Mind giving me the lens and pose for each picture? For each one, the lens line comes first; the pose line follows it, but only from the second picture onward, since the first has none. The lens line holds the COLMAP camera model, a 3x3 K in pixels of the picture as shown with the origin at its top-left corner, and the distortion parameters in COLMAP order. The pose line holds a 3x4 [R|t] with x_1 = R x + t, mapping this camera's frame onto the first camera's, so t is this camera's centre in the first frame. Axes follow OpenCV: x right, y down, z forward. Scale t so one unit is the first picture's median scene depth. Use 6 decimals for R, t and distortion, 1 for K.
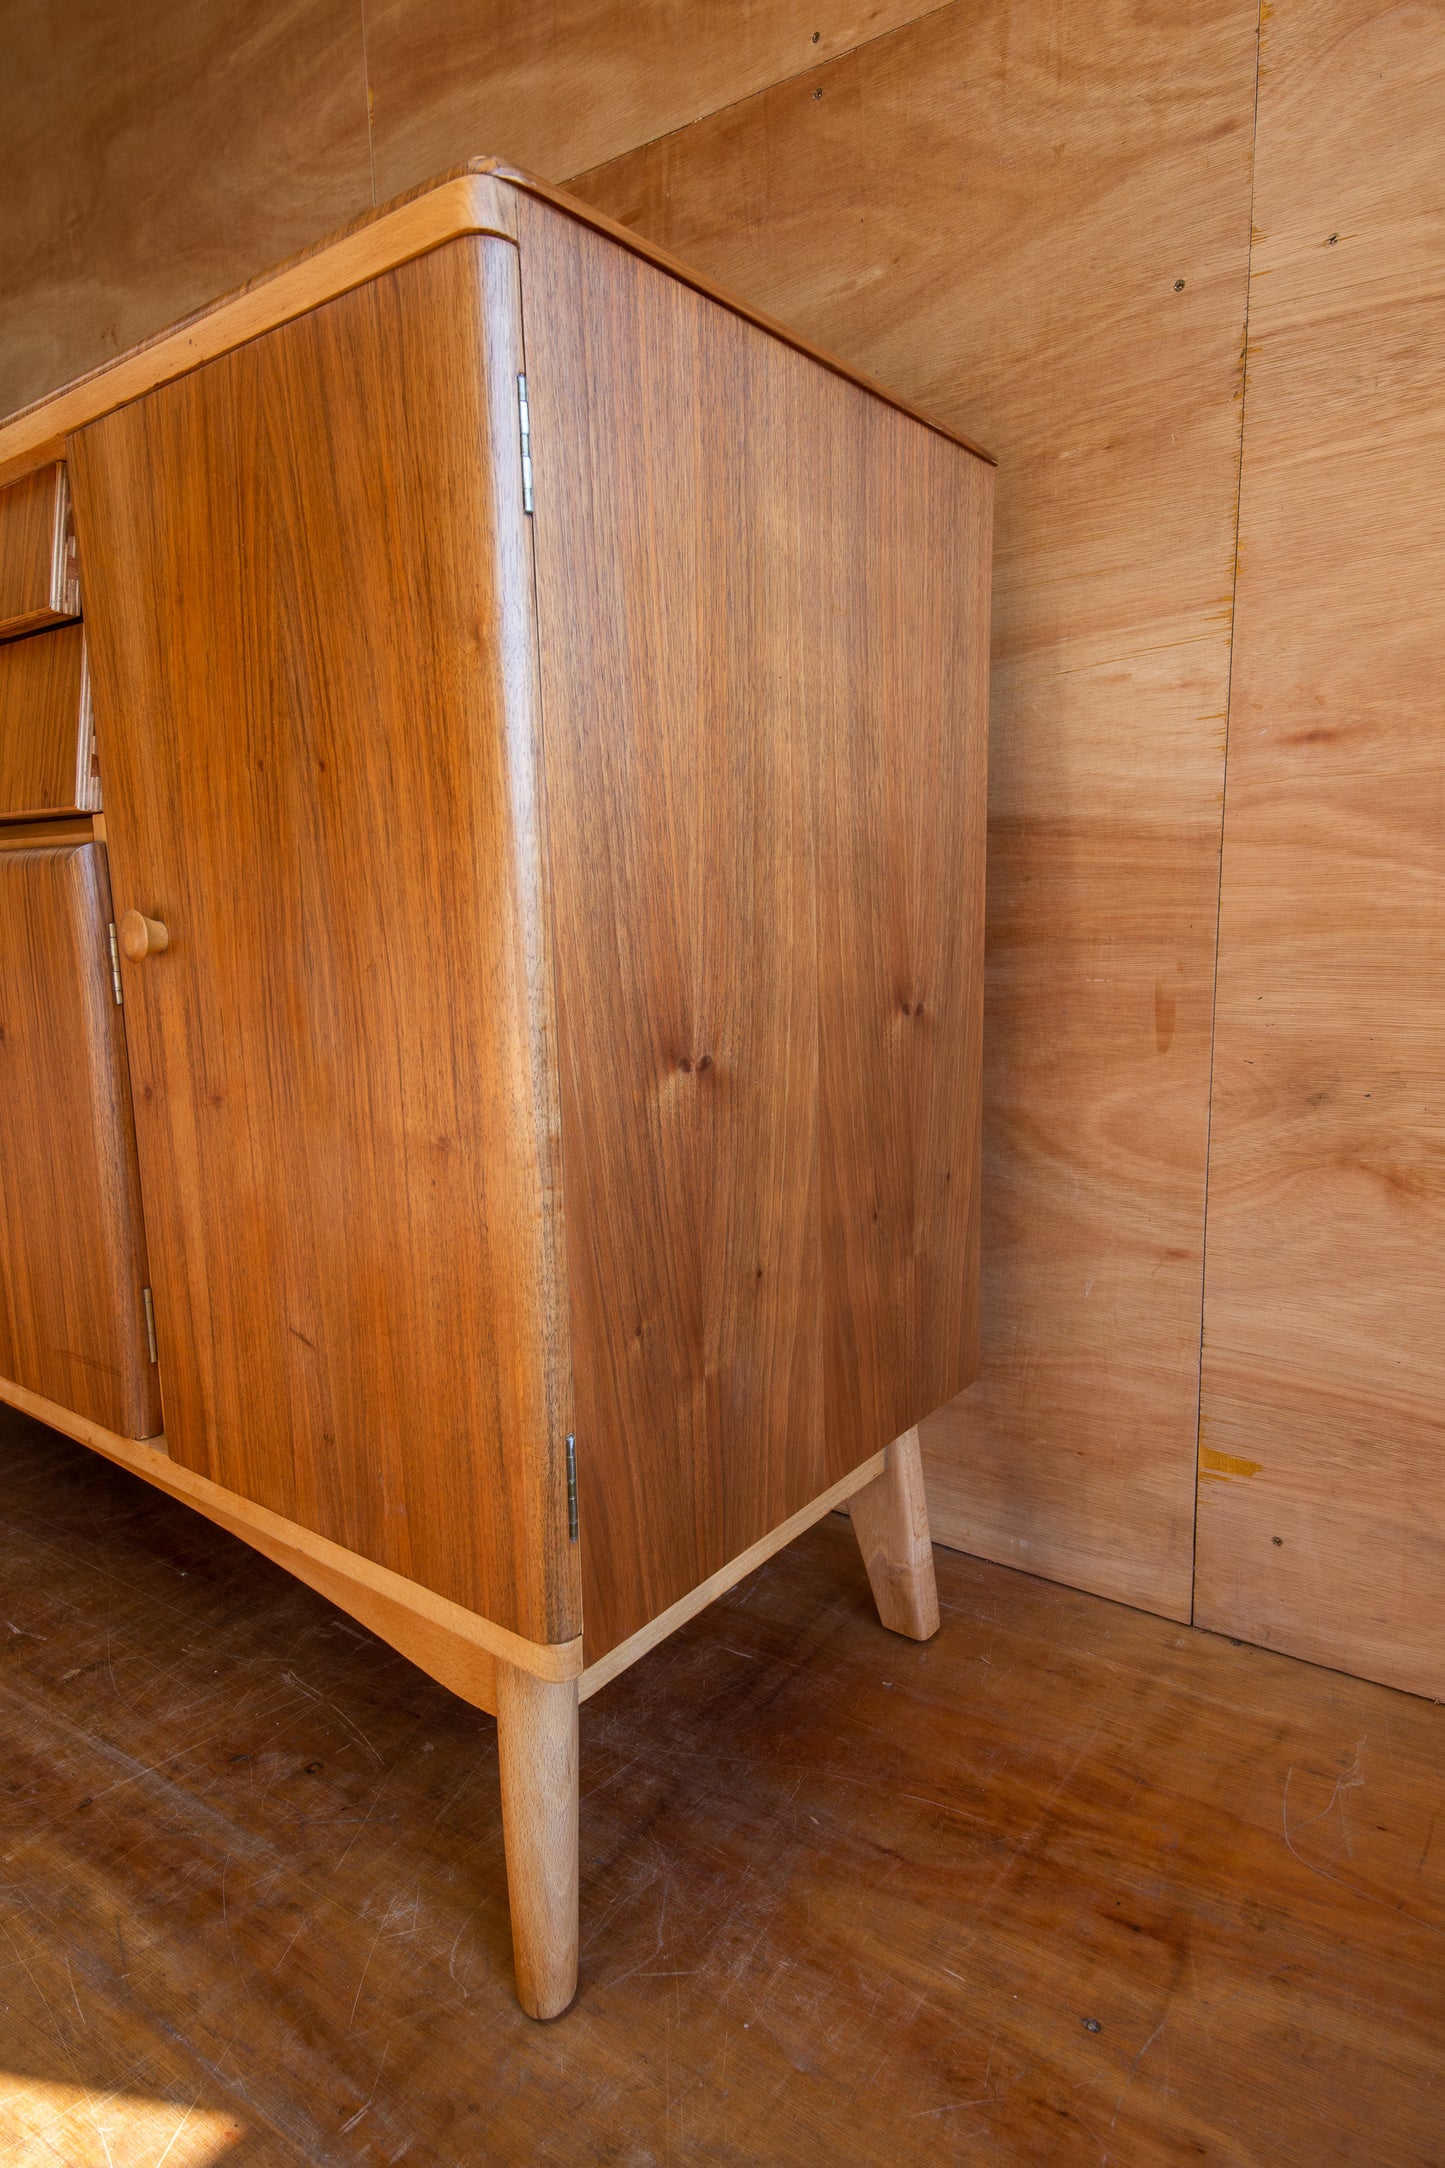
lens RADIAL K [[1217.9, 0, 723.5], [0, 1217.9, 1077.9], [0, 0, 1]] dist [0.049307, -0.037004]
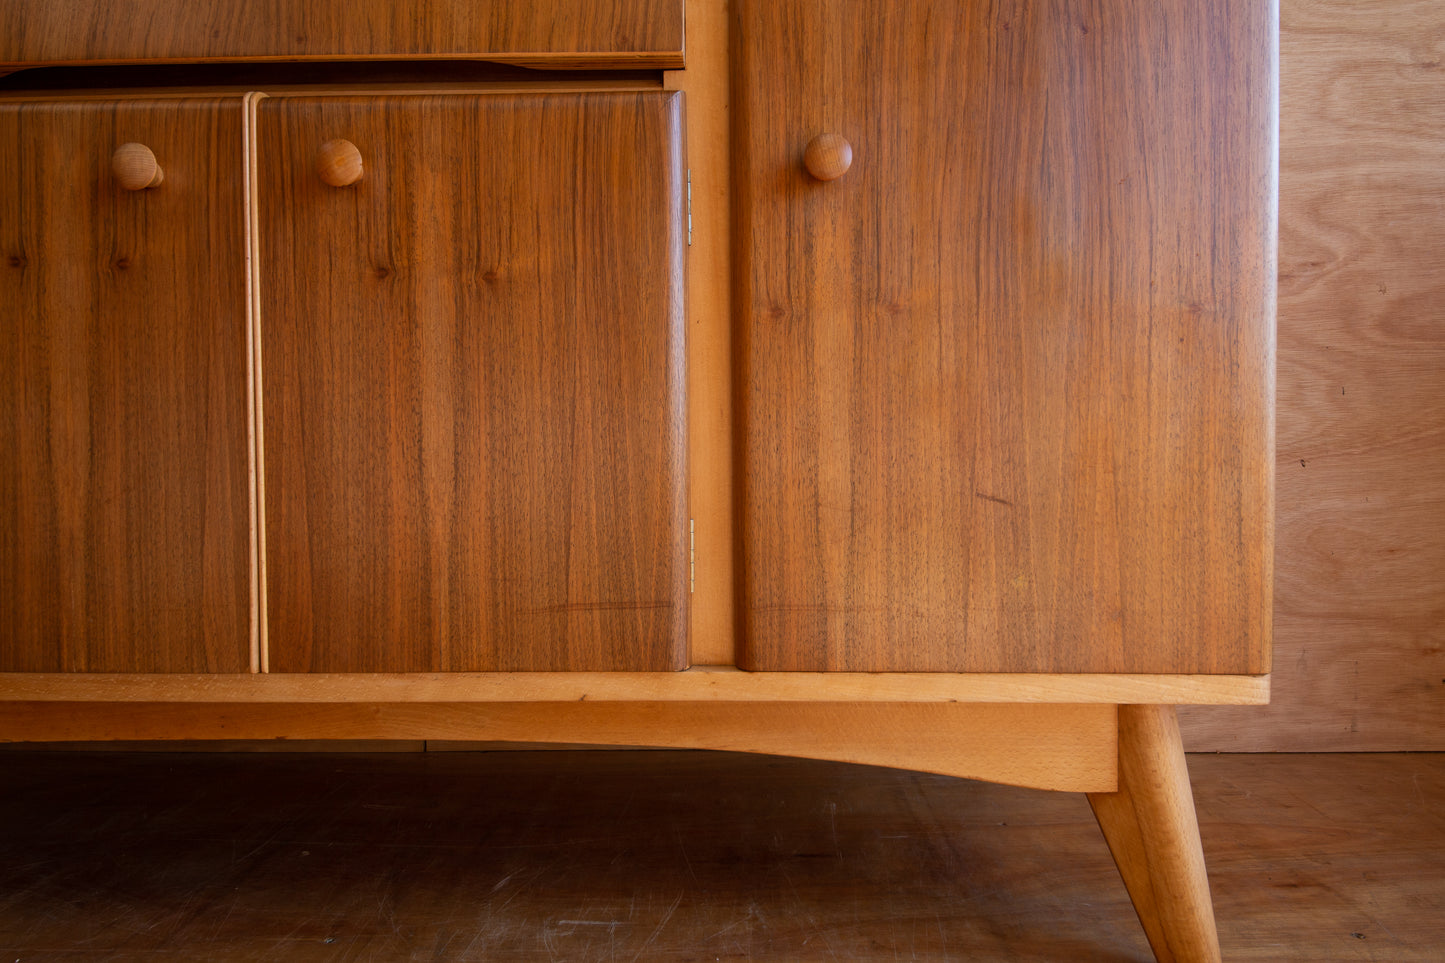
lens RADIAL K [[767.1, 0, 724.1], [0, 767.1, 483.8], [0, 0, 1]] dist [0.035184, -0.026276]
pose [[0.811360, 0.006599, 0.584510, -1.065250], [0.077388, 0.989922, -0.118598, 0.284242], [-0.579402, 0.141460, 0.802672, 0.582117]]
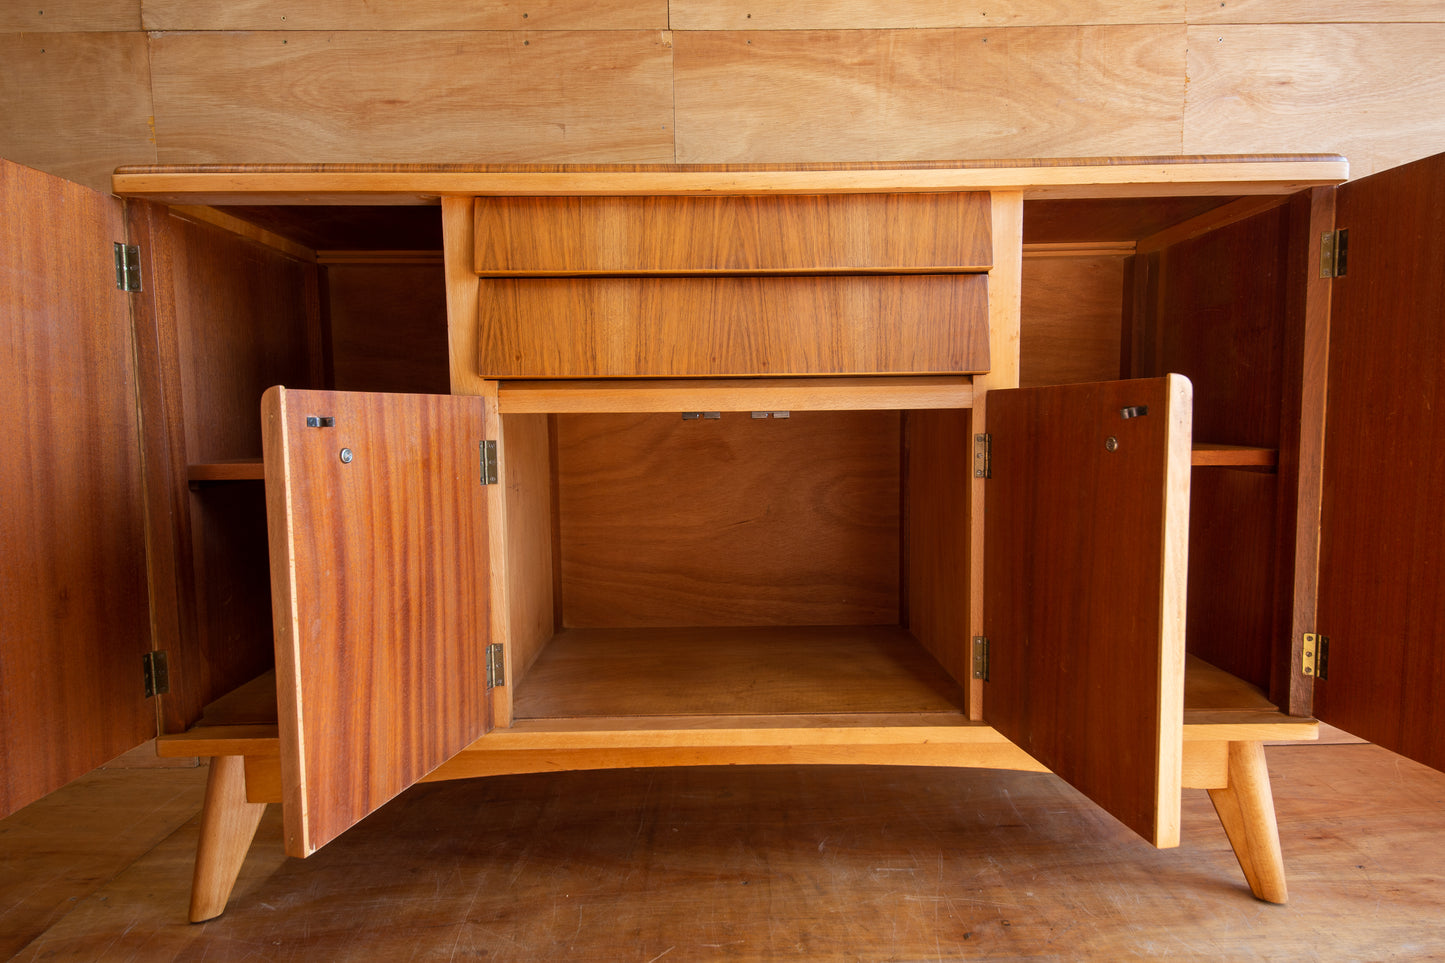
lens RADIAL K [[811.7, 0, 724.1], [0, 811.7, 484.5], [0, 0, 1]] dist [0.049307, -0.037004]
pose [[0.791849, -0.038114, 0.609526, -1.907664], [0.090223, 0.994400, -0.055031, -0.023214], [-0.604015, 0.098569, 0.790854, 0.345601]]
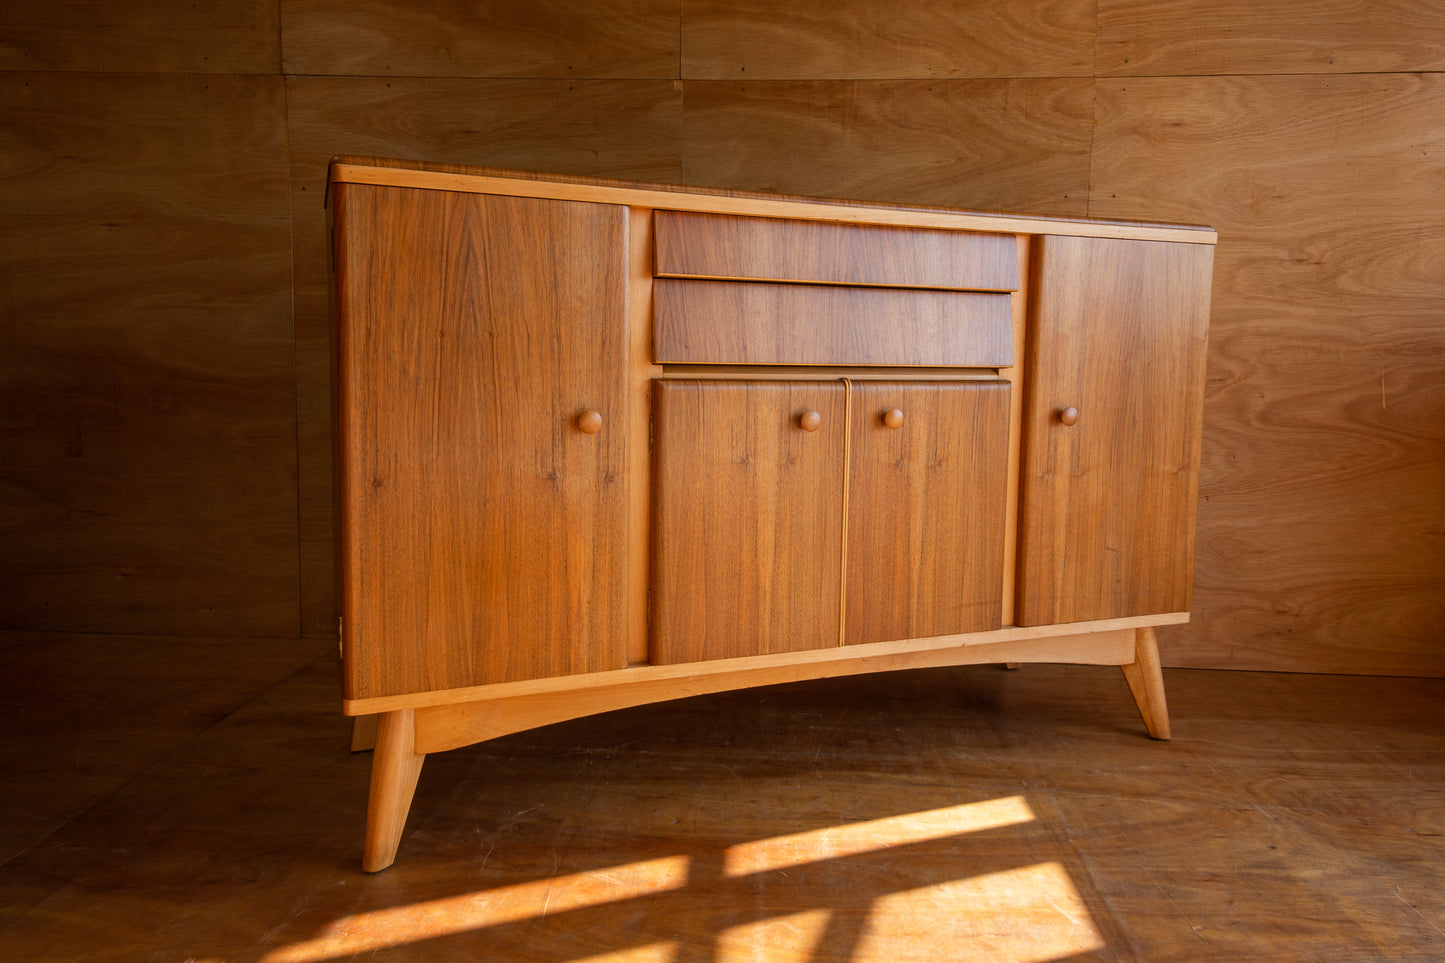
lens RADIAL K [[992.3, 0, 726.6], [0, 992.3, 448.1], [0, 0, 1]] dist [0.069729, -0.048502]
pose [[0.834222, -0.012402, 0.551290, -2.397743], [0.050081, 0.997319, -0.053348, 0.082869], [-0.549150, 0.072114, 0.832607, -0.763193]]
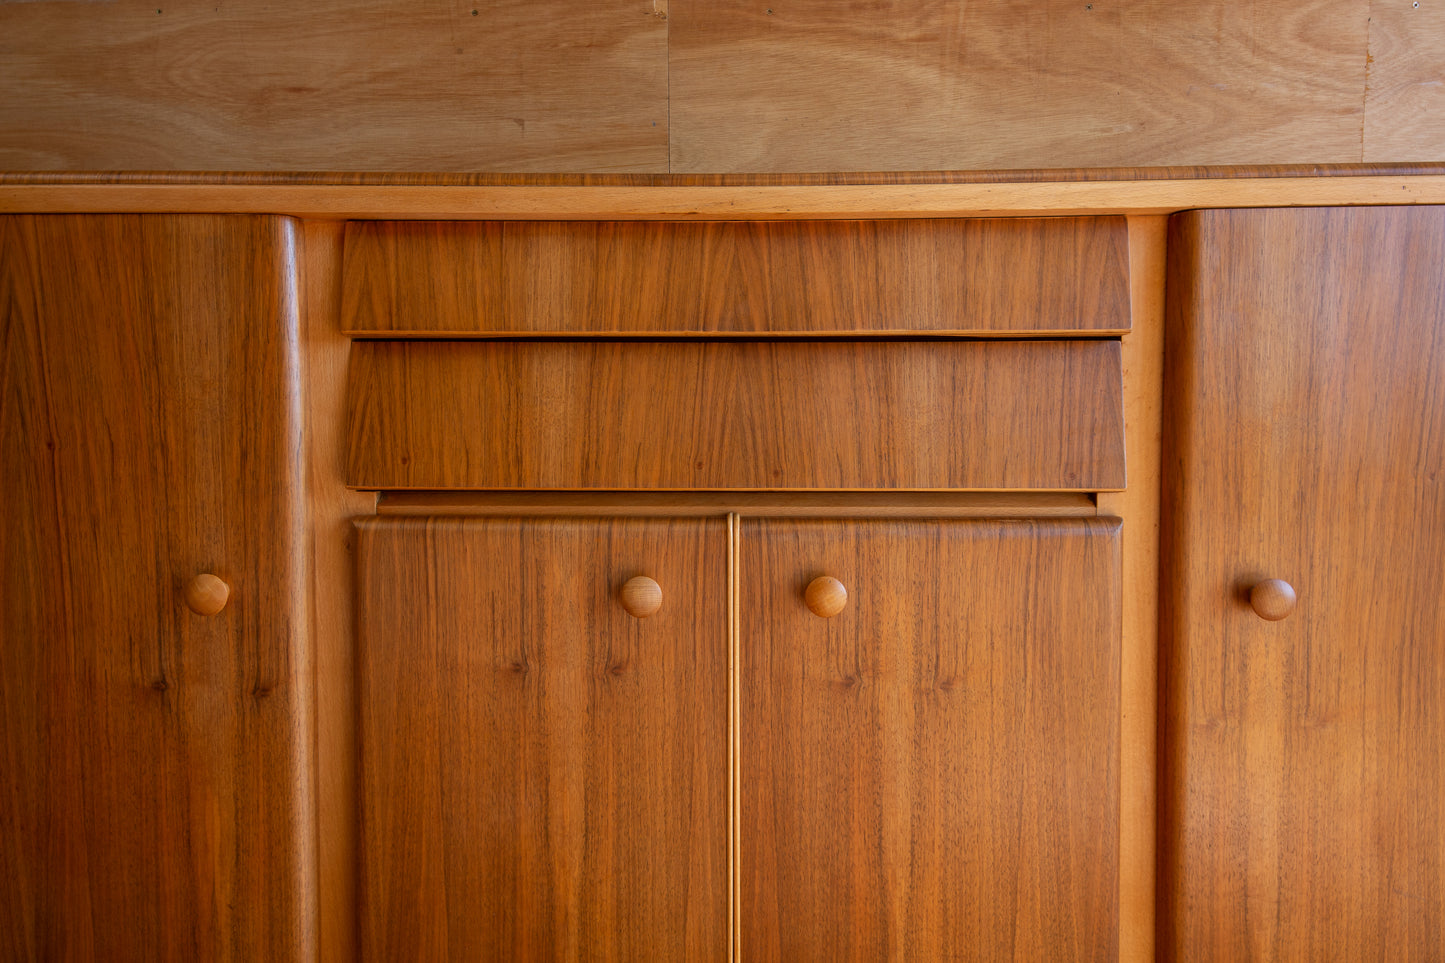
lens RADIAL K [[894.1, 0, 725.5], [0, 894.1, 485.1], [0, 0, 1]] dist [0.064515, -0.044067]
pose [[0.810500, -0.005451, 0.585713, -1.621805], [0.074475, 0.992800, -0.093819, -0.203180], [-0.580984, 0.119661, 0.805070, 0.618556]]
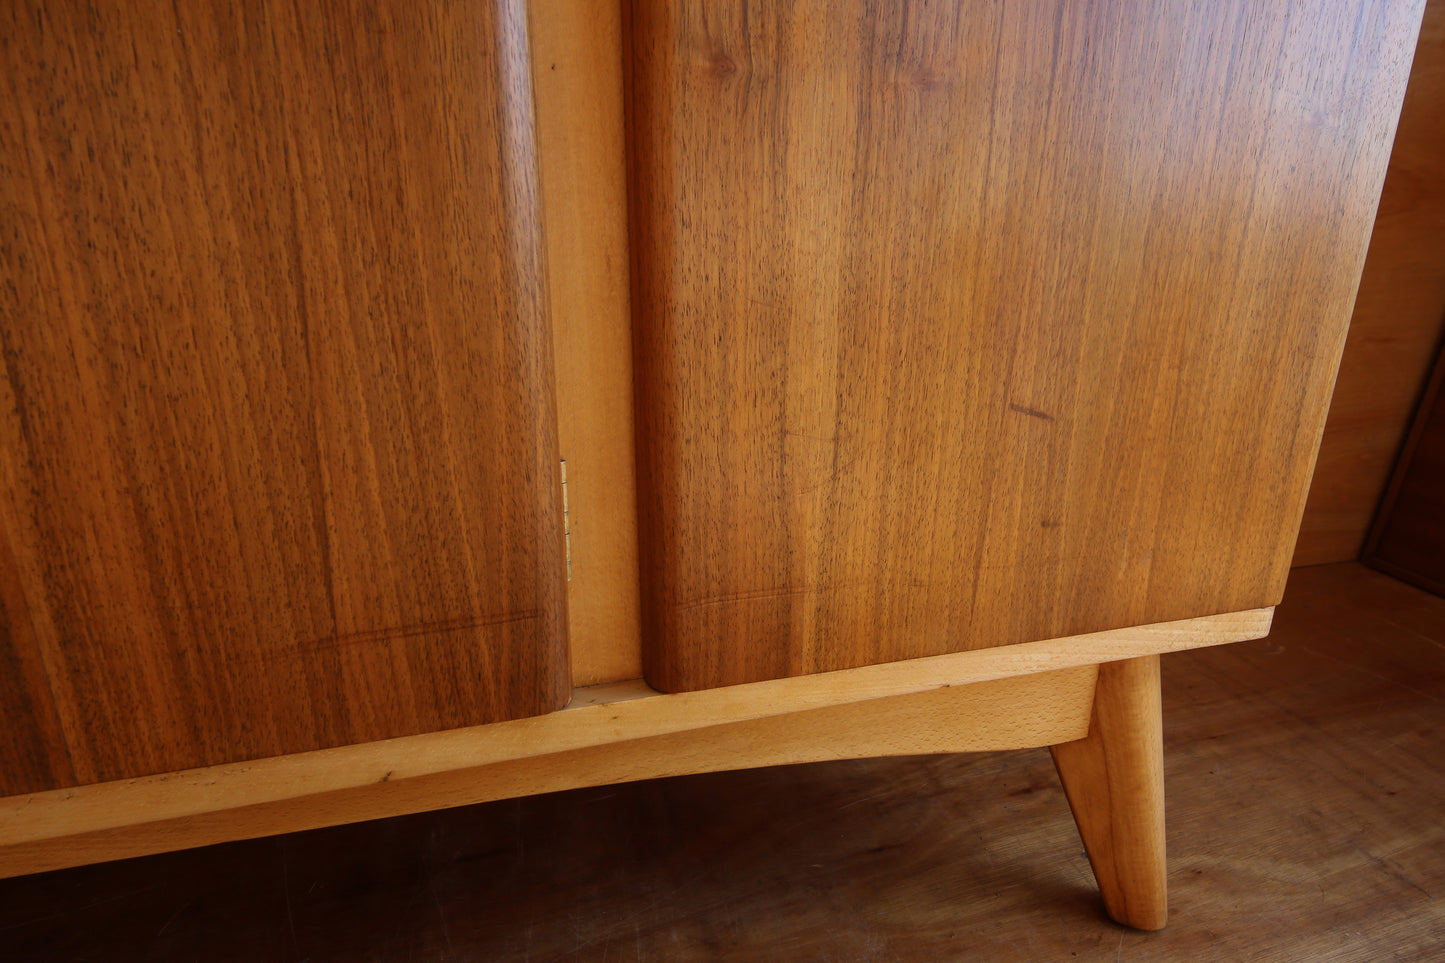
lens RADIAL K [[851.5, 0, 772.0], [0, 851.5, 521.8], [0, 0, 1]] dist [0.038378, -0.030882]
pose [[0.551337, -0.236105, 0.800176, -0.959689], [0.089551, 0.970326, 0.224609, 0.150631], [-0.829462, -0.052179, 0.556120, 0.882439]]
